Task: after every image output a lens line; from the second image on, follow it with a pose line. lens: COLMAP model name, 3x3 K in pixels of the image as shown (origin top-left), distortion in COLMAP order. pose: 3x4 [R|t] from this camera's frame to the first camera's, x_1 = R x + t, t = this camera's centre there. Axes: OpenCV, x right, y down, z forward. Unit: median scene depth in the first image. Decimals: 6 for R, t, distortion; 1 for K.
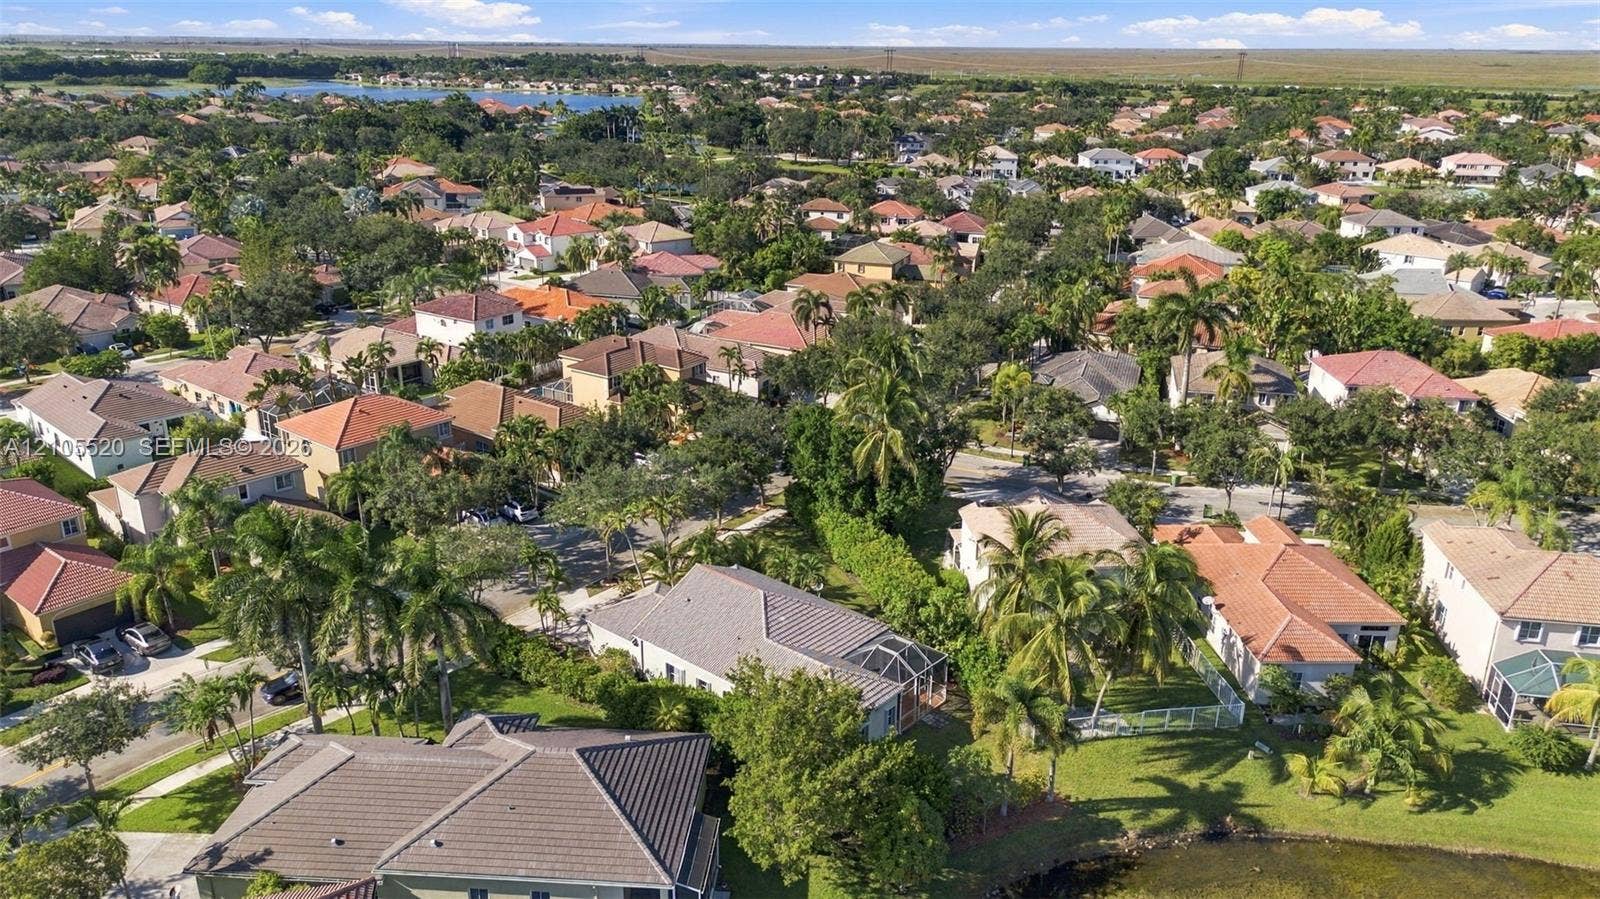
lens RADIAL K [[1227.1, 0, 800.0], [0, 1227.1, 449.5], [0, 0, 1]] dist [0.072761, -0.089641]
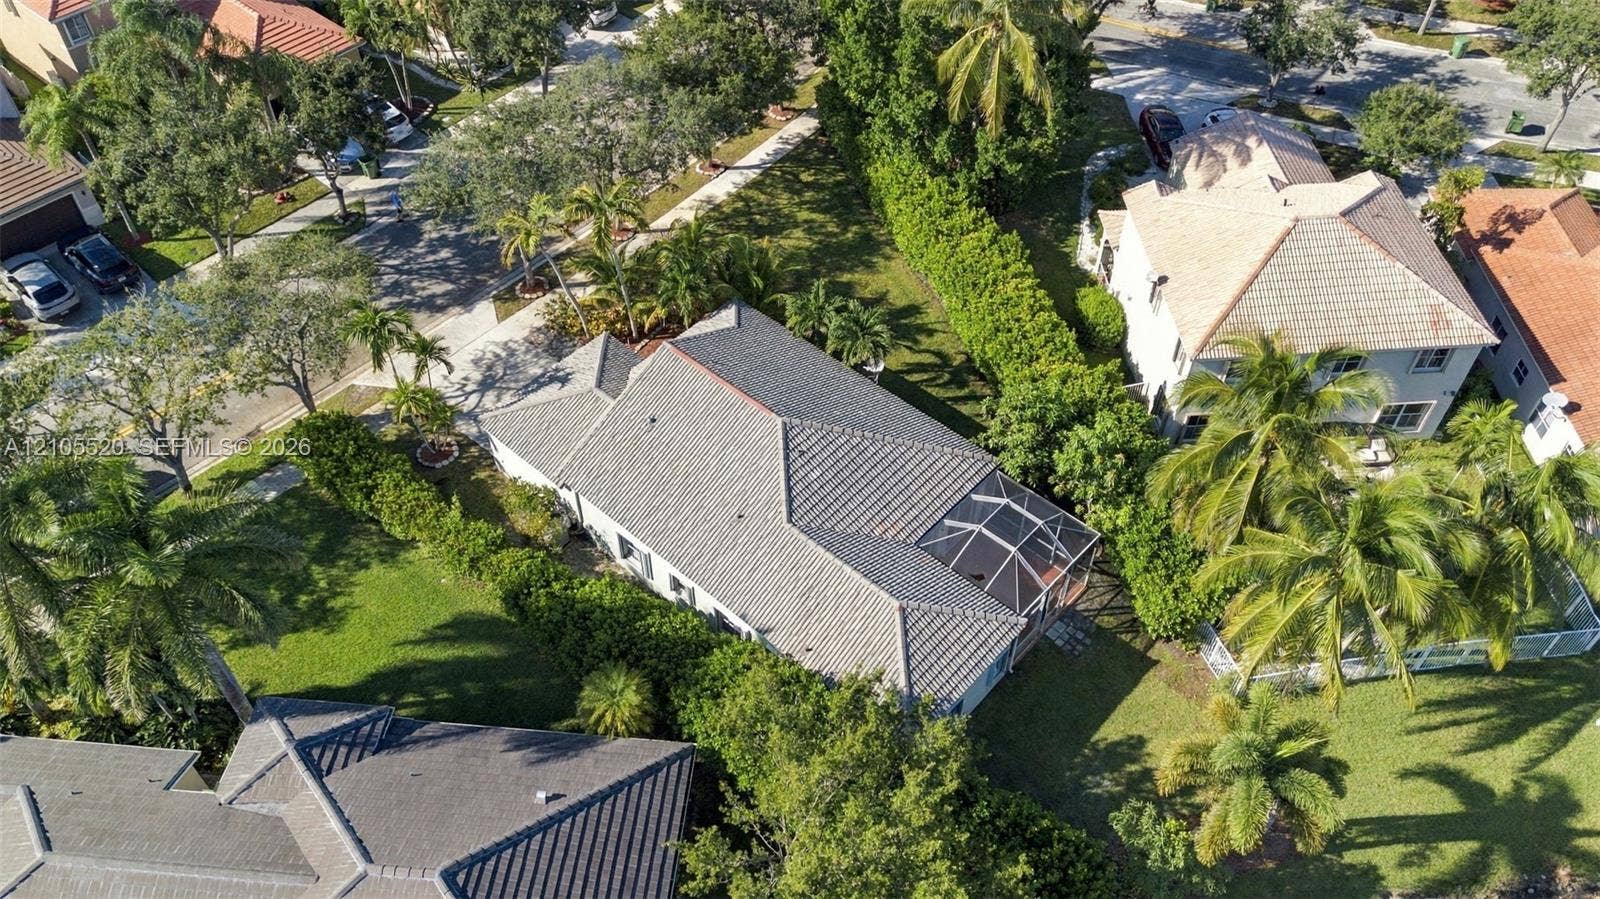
lens RADIAL K [[1264.6, 0, 786.1], [0, 1264.6, 452.4], [0, 0, 1]] dist [0.084137, -0.109157]
pose [[0.999710, 0.016081, -0.017944, -0.014763], [-0.005147, 0.870039, 0.492957, -0.133675], [0.023539, -0.492721, 0.869869, 0.410666]]
